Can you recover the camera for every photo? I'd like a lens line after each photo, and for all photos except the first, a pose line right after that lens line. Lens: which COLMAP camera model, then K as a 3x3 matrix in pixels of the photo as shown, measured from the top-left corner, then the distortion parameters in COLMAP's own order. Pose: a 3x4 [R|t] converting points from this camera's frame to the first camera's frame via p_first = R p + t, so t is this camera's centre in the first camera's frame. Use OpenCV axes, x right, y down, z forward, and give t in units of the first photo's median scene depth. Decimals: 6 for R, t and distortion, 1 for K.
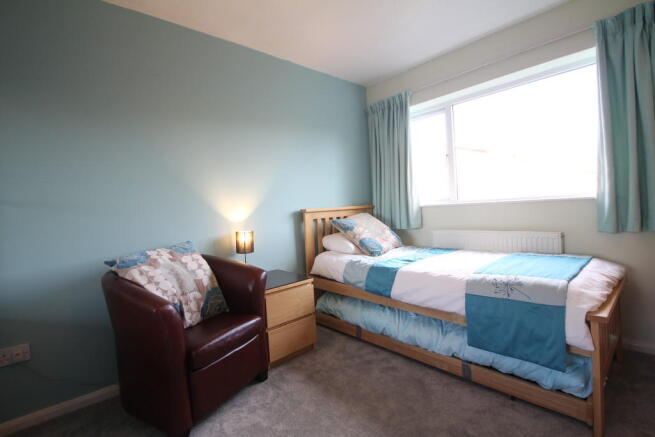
lens RADIAL K [[304.4, 0, 327.5], [0, 304.4, 218.5], [0, 0, 1]] dist [0.001318, 0.000099]
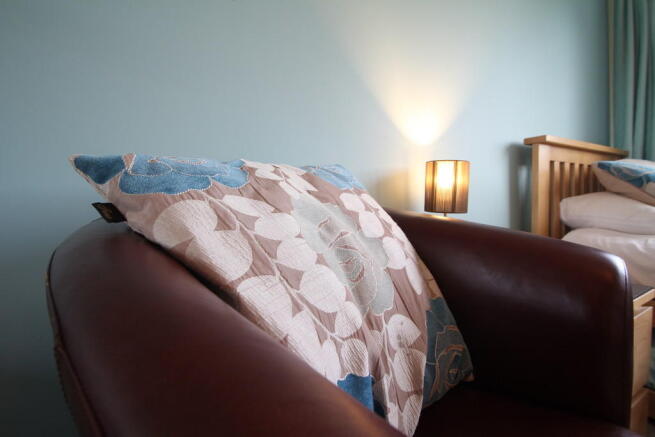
lens RADIAL K [[304.4, 0, 327.5], [0, 304.4, 218.5], [0, 0, 1]] dist [0.001318, 0.000099]
pose [[0.975835, 0.048640, -0.213024, -0.453489], [-0.043697, 0.998656, 0.027854, 0.153351], [0.214093, -0.017873, 0.976650, 0.739334]]
